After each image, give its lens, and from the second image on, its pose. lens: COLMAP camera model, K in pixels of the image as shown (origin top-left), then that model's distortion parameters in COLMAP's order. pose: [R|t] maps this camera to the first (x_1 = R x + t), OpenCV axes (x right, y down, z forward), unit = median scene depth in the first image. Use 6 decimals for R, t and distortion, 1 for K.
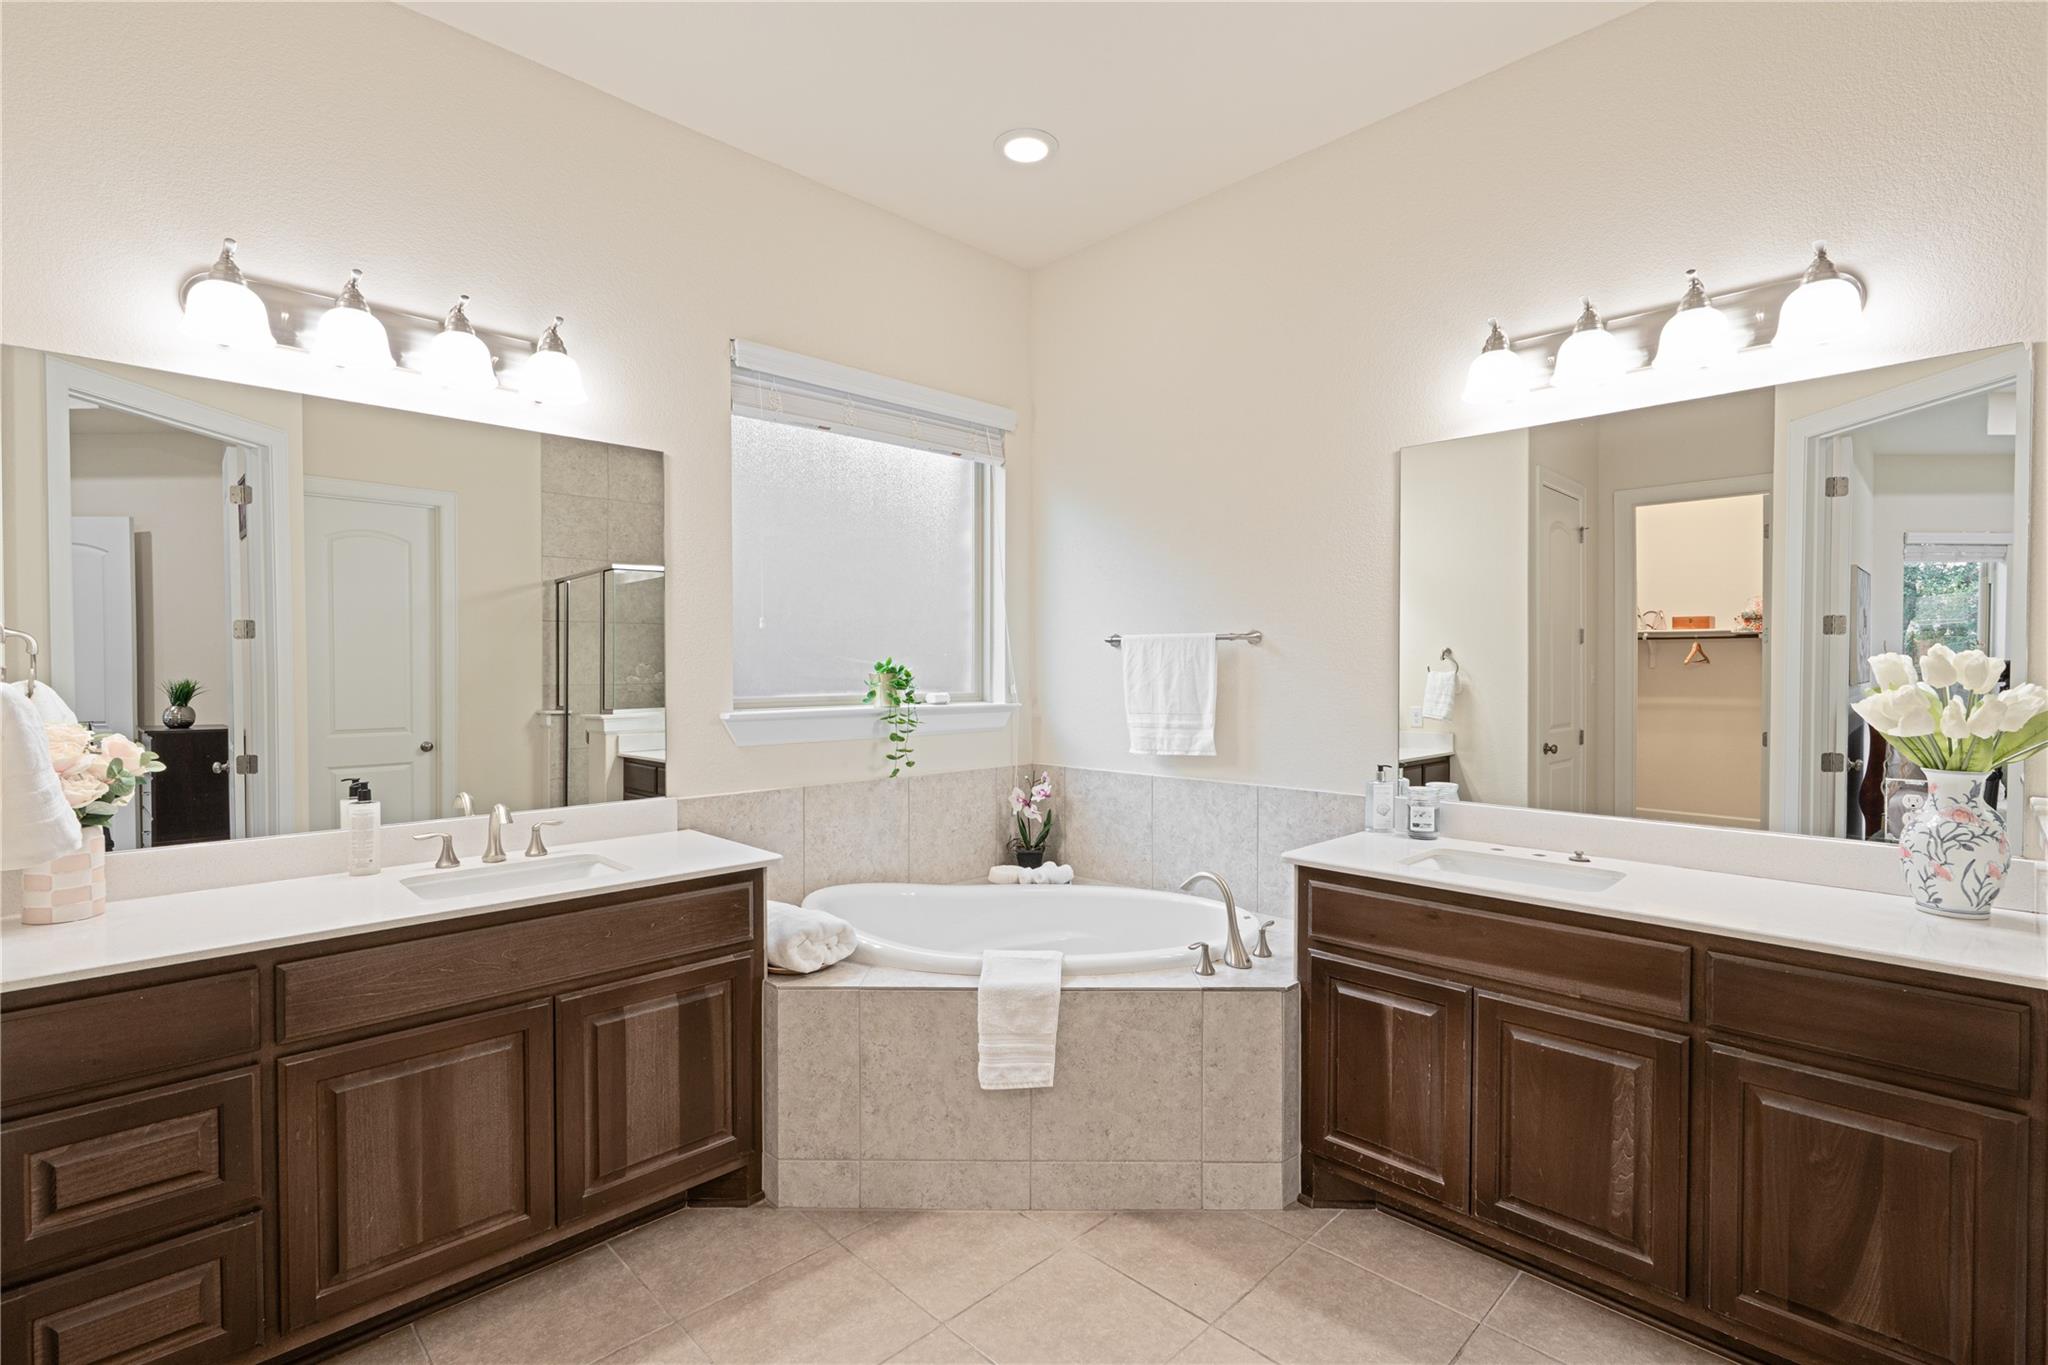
lens RADIAL K [[950.2, 0, 1024.0], [0, 950.2, 682.5], [0, 0, 1]] dist [0.000399, 0.000818]
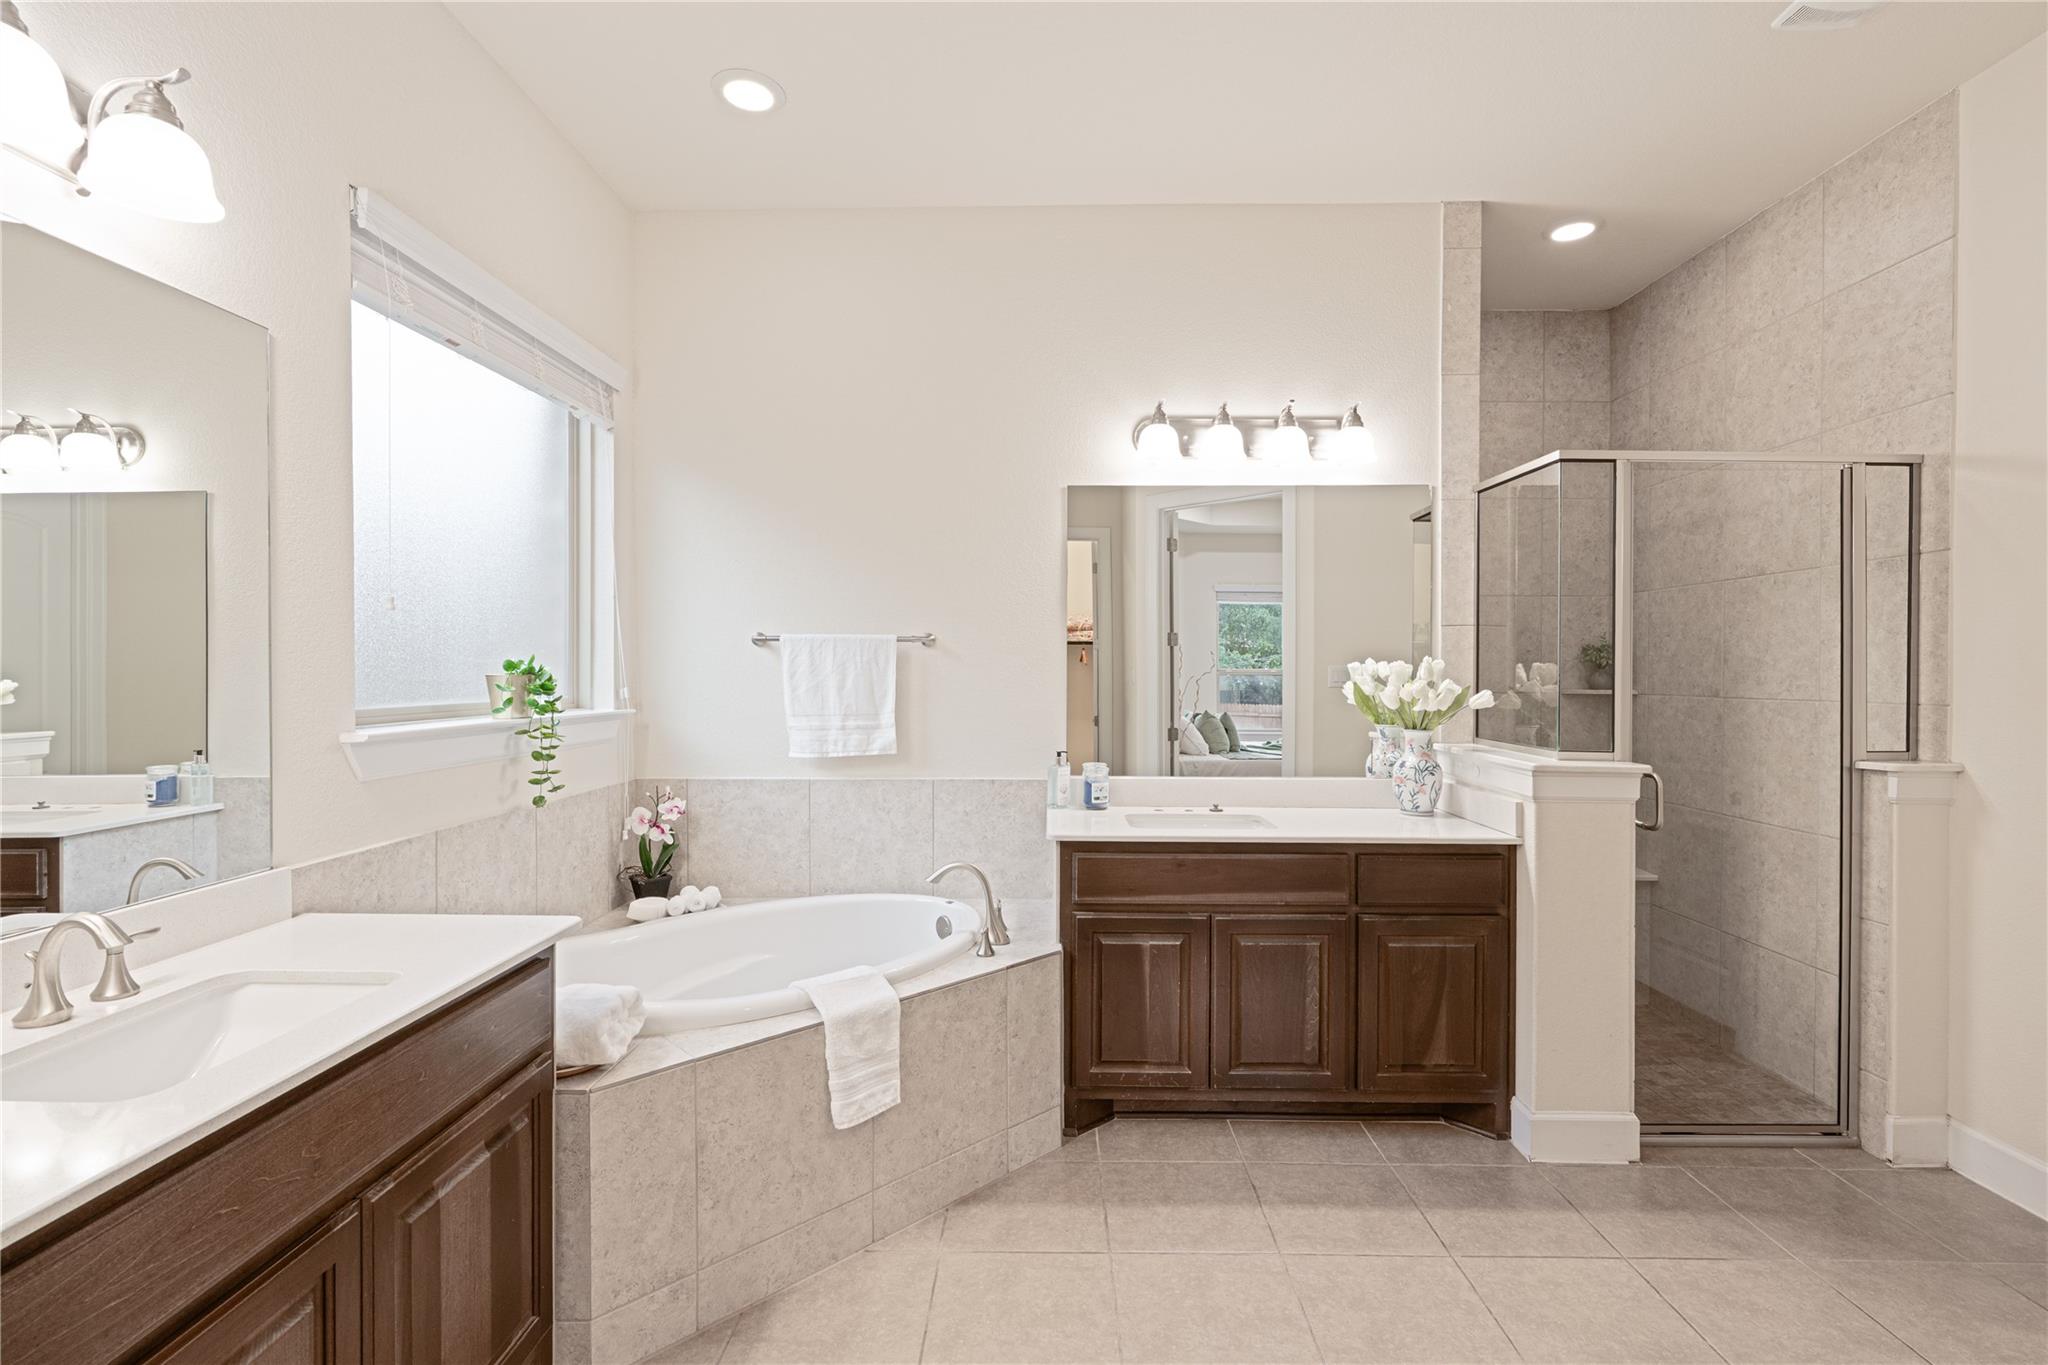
lens RADIAL K [[932.3, 0, 1024.0], [0, 932.3, 682.5], [0, 0, 1]] dist [-0.000338, 0.000092]
pose [[0.713704, -0.007223, 0.700410, -0.528440], [0.008766, 0.999961, 0.001379, -0.000717], [-0.700392, 0.005155, 0.713739, 0.231338]]
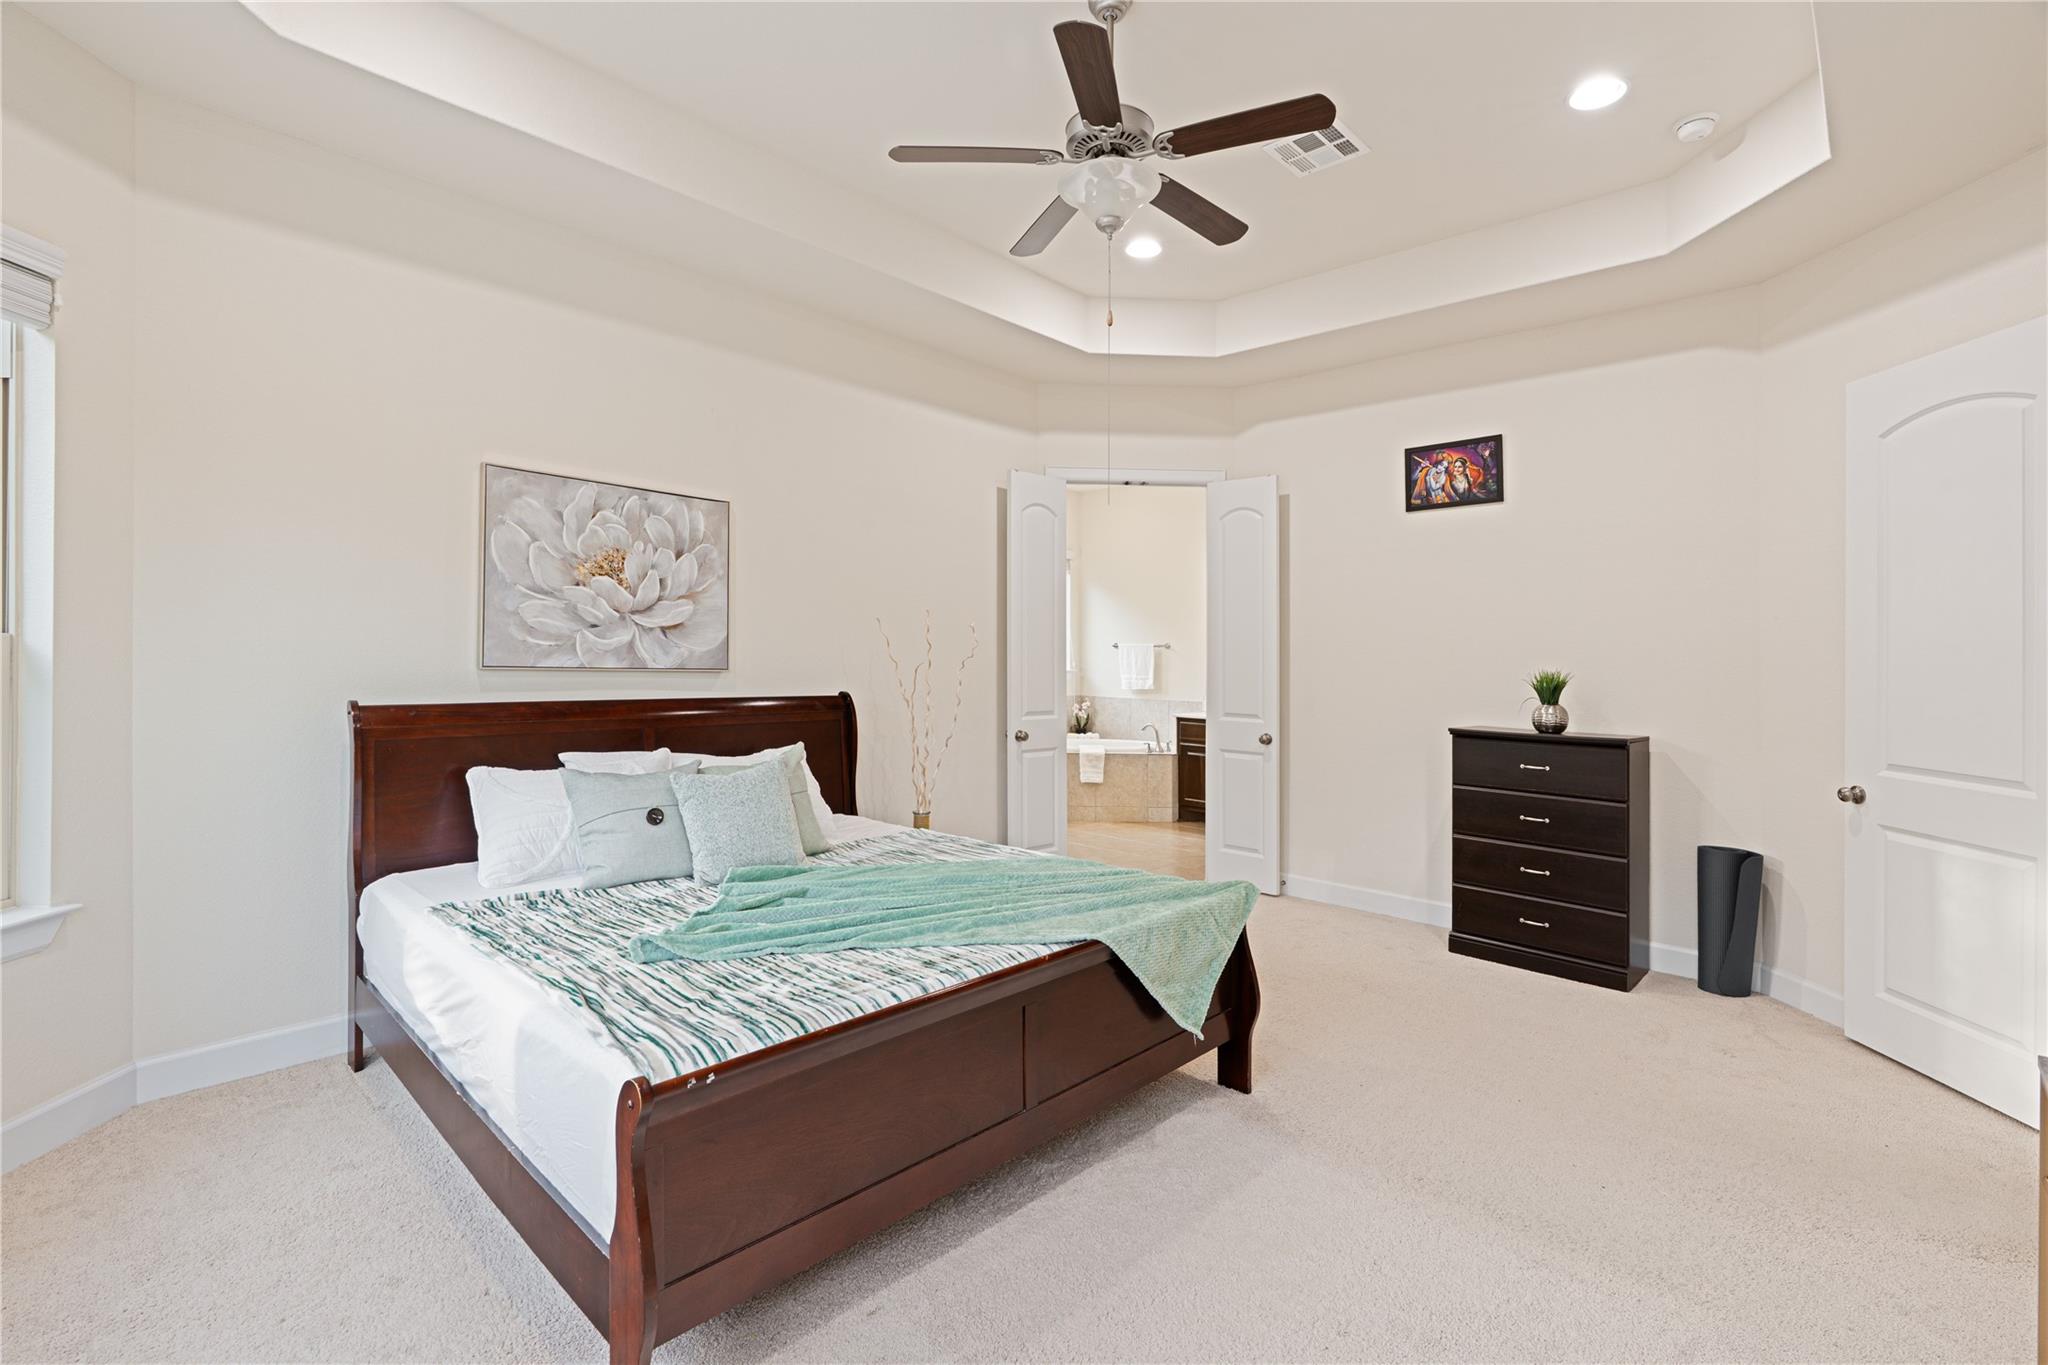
lens RADIAL K [[928.0, 0, 1018.2], [0, 928.0, 663.6], [0, 0, 1]] dist [0.001662, 0.000325]
pose [[0.999373, 0.004579, 0.035098, -0.371777], [-0.004285, 0.999955, -0.008443, 0.038317], [-0.035135, 0.008287, 0.999348, -2.180986]]
